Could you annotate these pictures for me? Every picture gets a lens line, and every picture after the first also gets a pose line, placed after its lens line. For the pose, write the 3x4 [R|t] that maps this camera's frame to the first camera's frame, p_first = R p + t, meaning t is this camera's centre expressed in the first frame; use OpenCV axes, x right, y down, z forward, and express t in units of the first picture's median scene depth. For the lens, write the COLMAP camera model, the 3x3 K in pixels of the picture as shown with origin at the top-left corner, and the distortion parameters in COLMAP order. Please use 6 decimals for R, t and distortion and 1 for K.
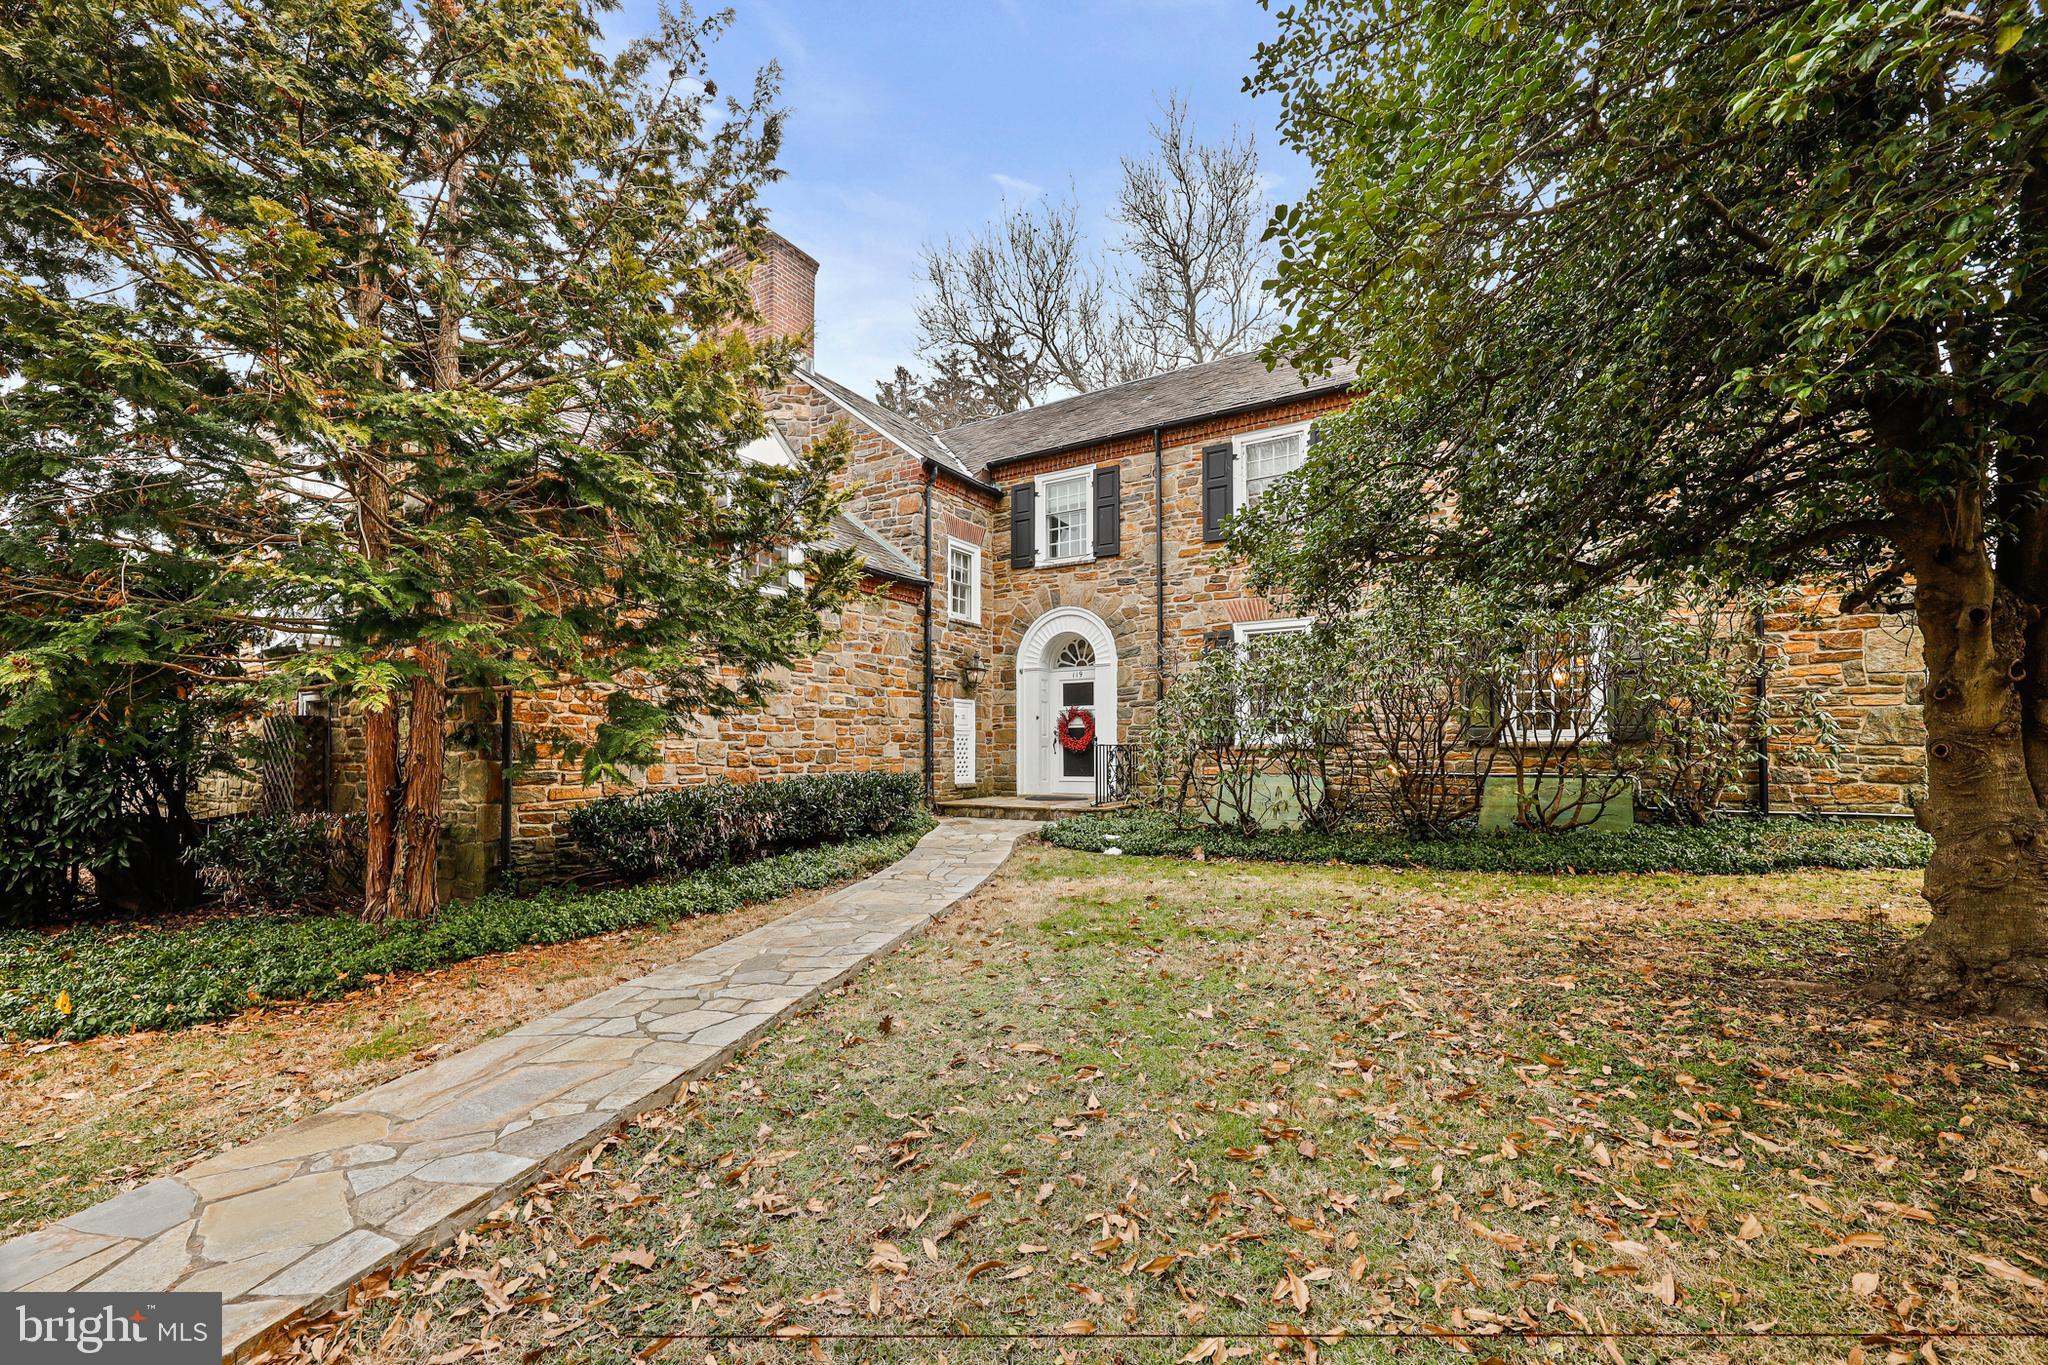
lens RADIAL K [[826.7, 0, 1021.9], [0, 826.7, 685.9], [0, 0, 1]] dist [0.000348, 0.000393]
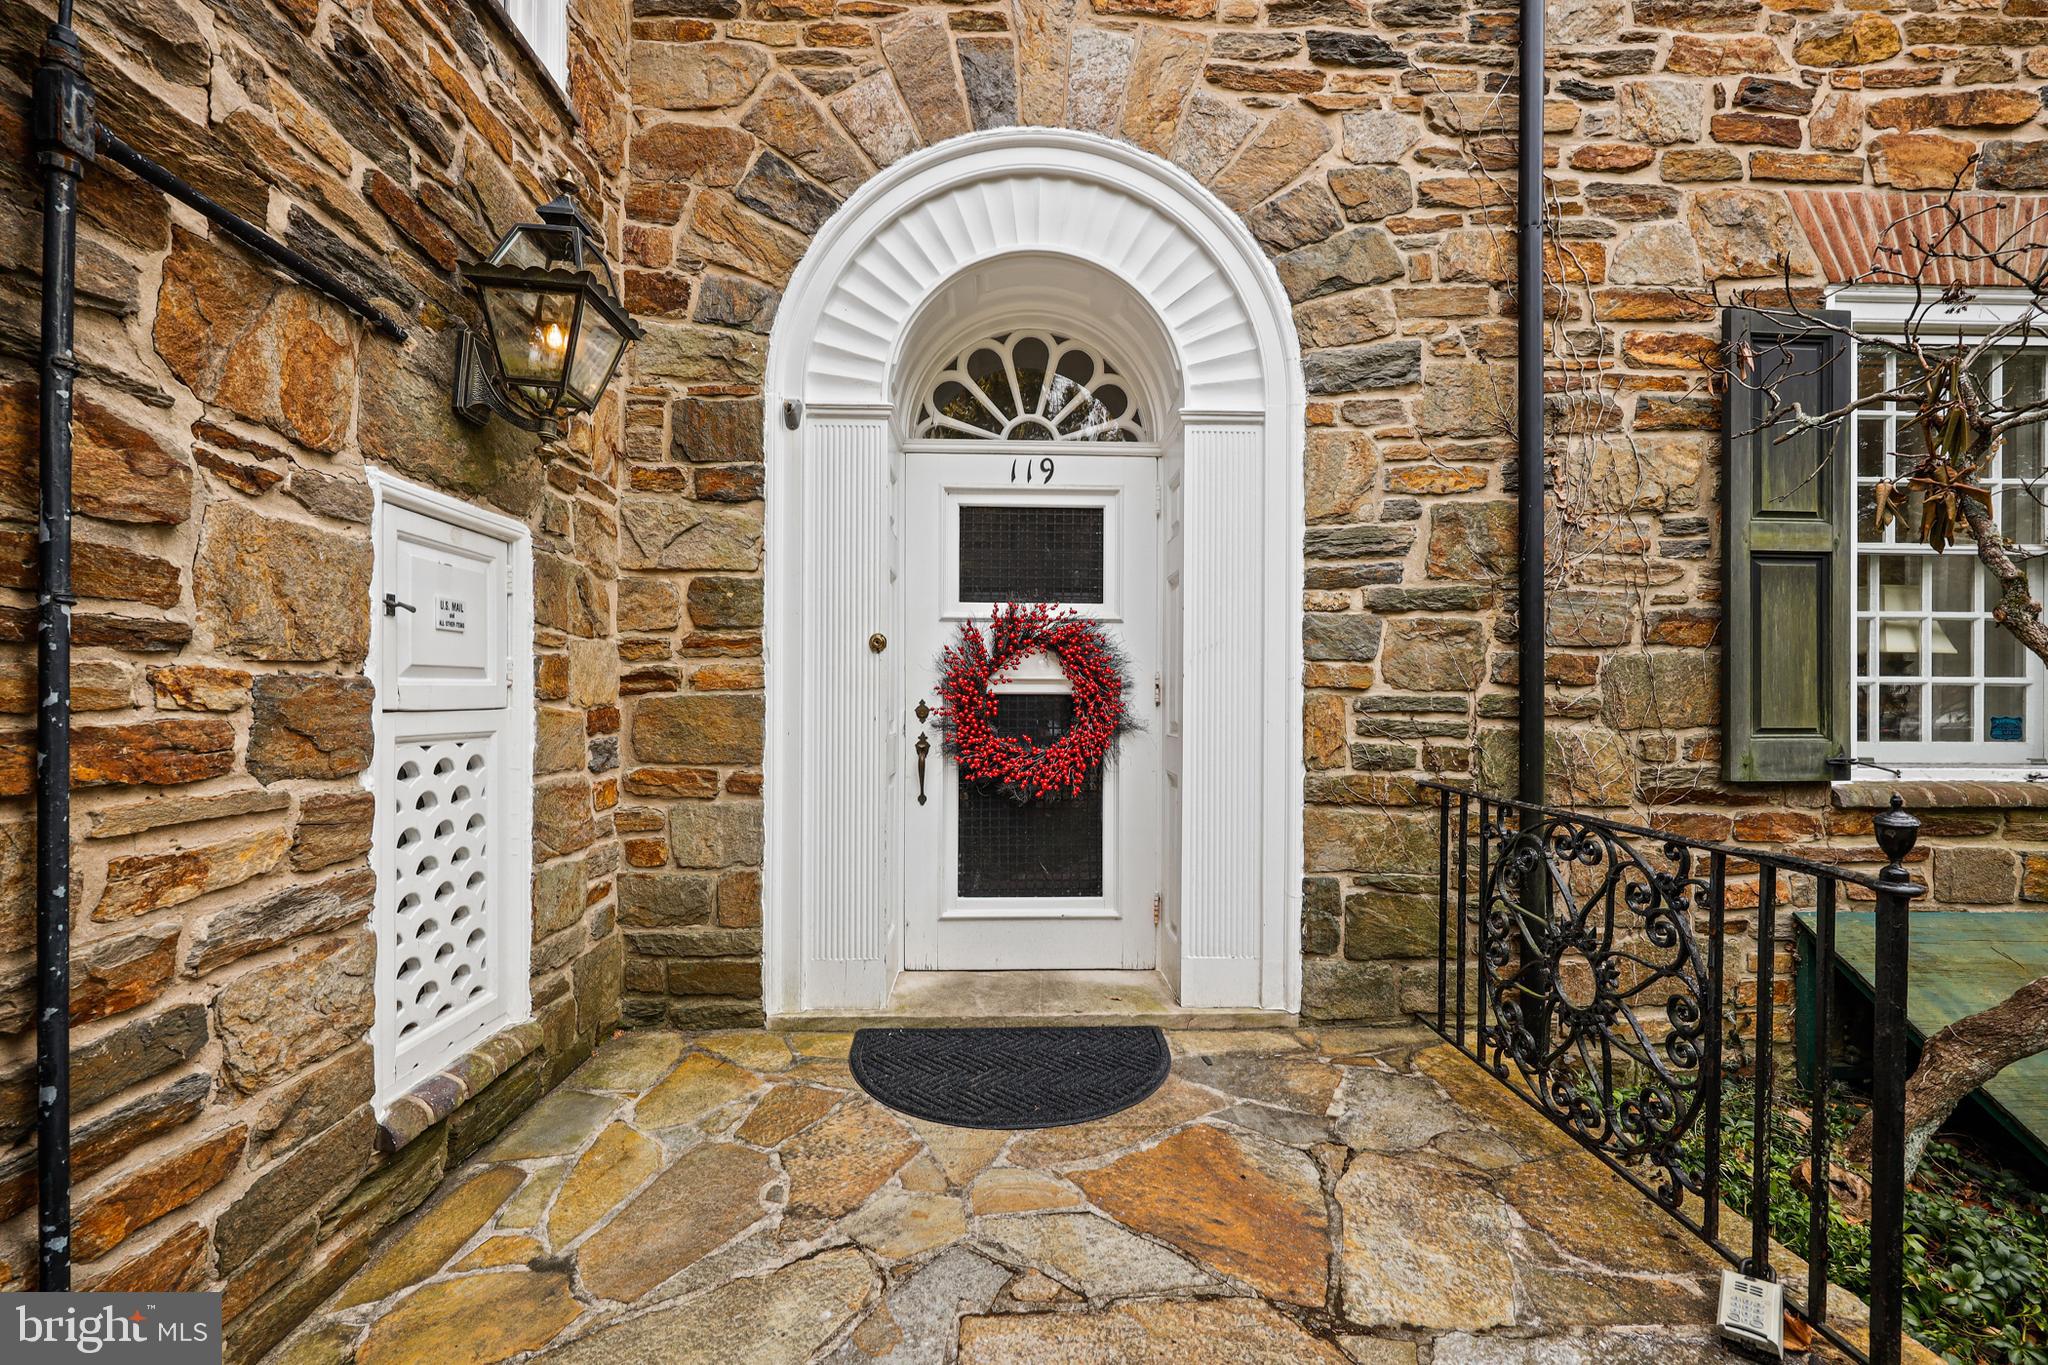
lens RADIAL K [[826.7, 0, 1021.9], [0, 826.7, 685.9], [0, 0, 1]] dist [0.000348, 0.000393]
pose [[0.837891, 0.018849, 0.545511, -0.064343], [-0.054653, 0.997278, 0.049487, 0.036591], [-0.543094, -0.071279, 0.836641, 0.805990]]
